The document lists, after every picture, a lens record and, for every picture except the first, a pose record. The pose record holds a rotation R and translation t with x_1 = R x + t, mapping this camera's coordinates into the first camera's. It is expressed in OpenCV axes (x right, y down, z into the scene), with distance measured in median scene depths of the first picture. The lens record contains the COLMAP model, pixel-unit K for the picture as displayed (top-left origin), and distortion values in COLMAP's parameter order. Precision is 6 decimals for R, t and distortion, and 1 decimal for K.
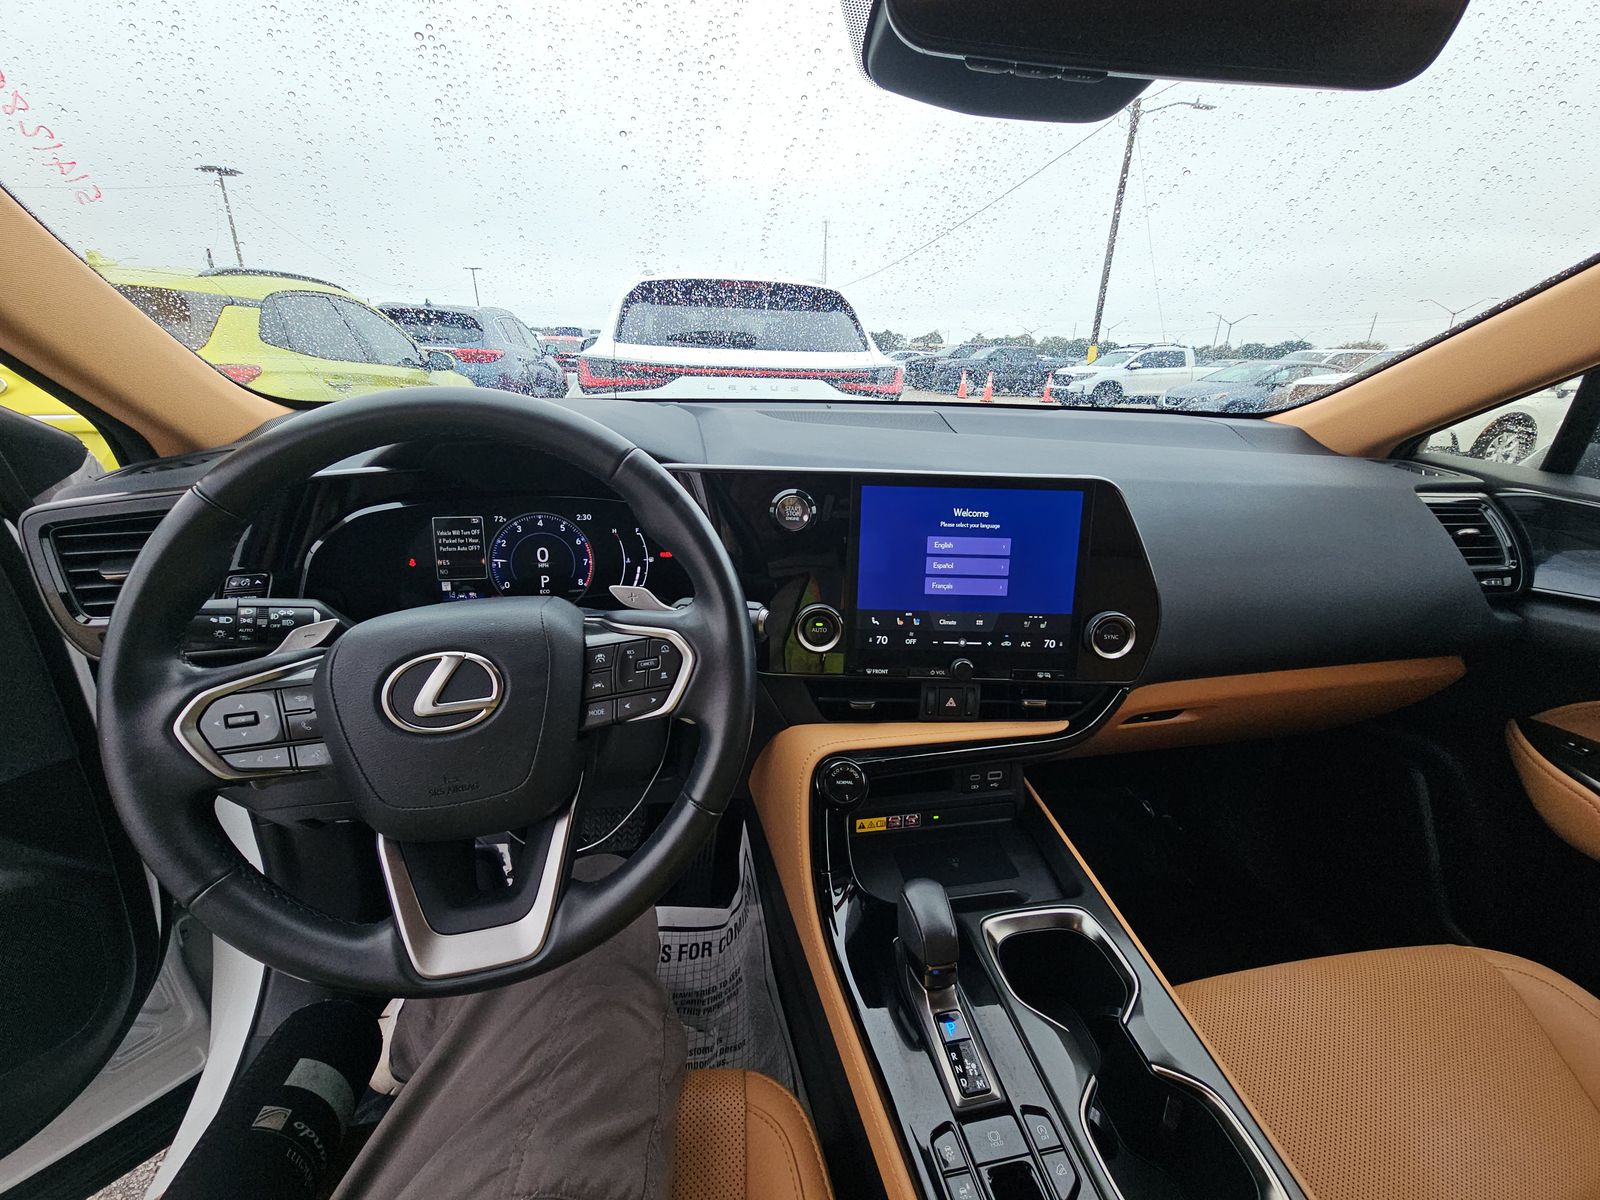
lens RADIAL K [[617.2, 0, 759.1], [0, 617.2, 618.4], [0, 0, 1]] dist [0.019462, -0.000421]
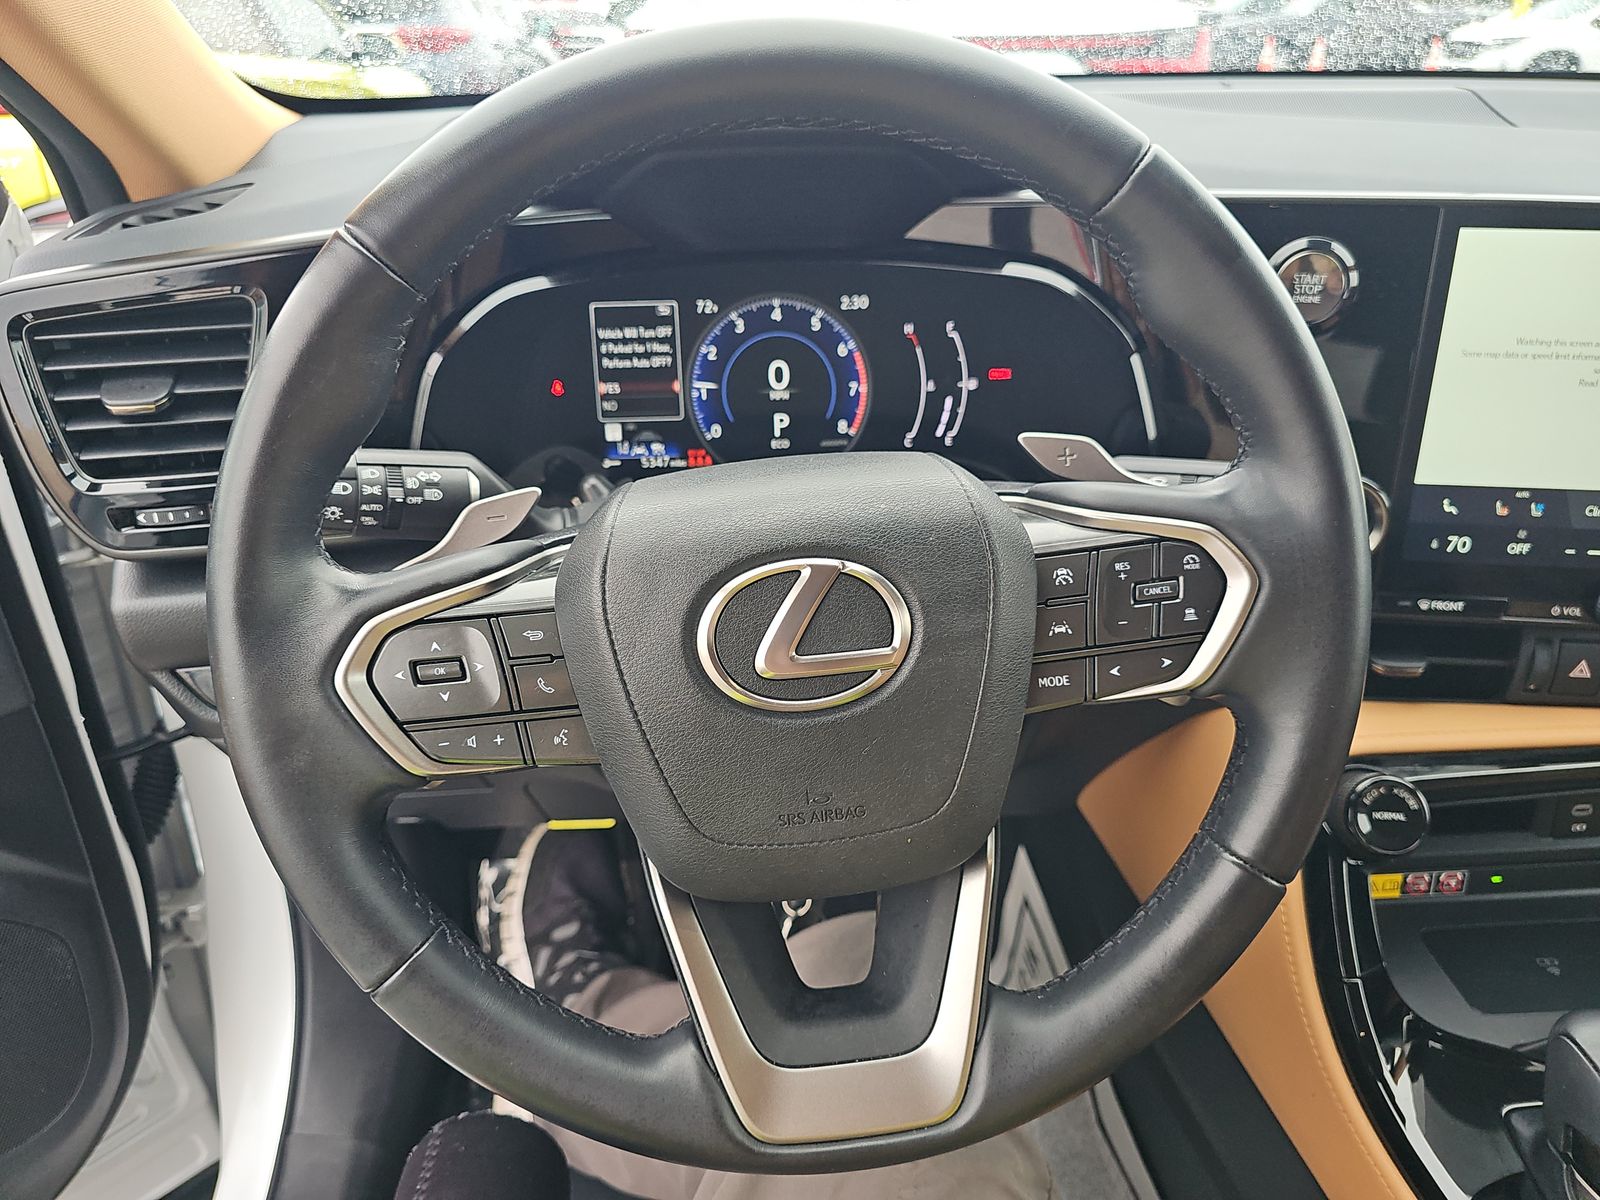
lens RADIAL K [[1042.0, 0, 796.1], [0, 1042.0, 614.2], [0, 0, 1]] dist [0.024064, -0.010048]
pose [[0.993294, 0.028844, -0.111957, -0.242859], [-0.015586, 0.992947, 0.117533, -0.001381], [0.114557, -0.115000, 0.986738, 0.074793]]
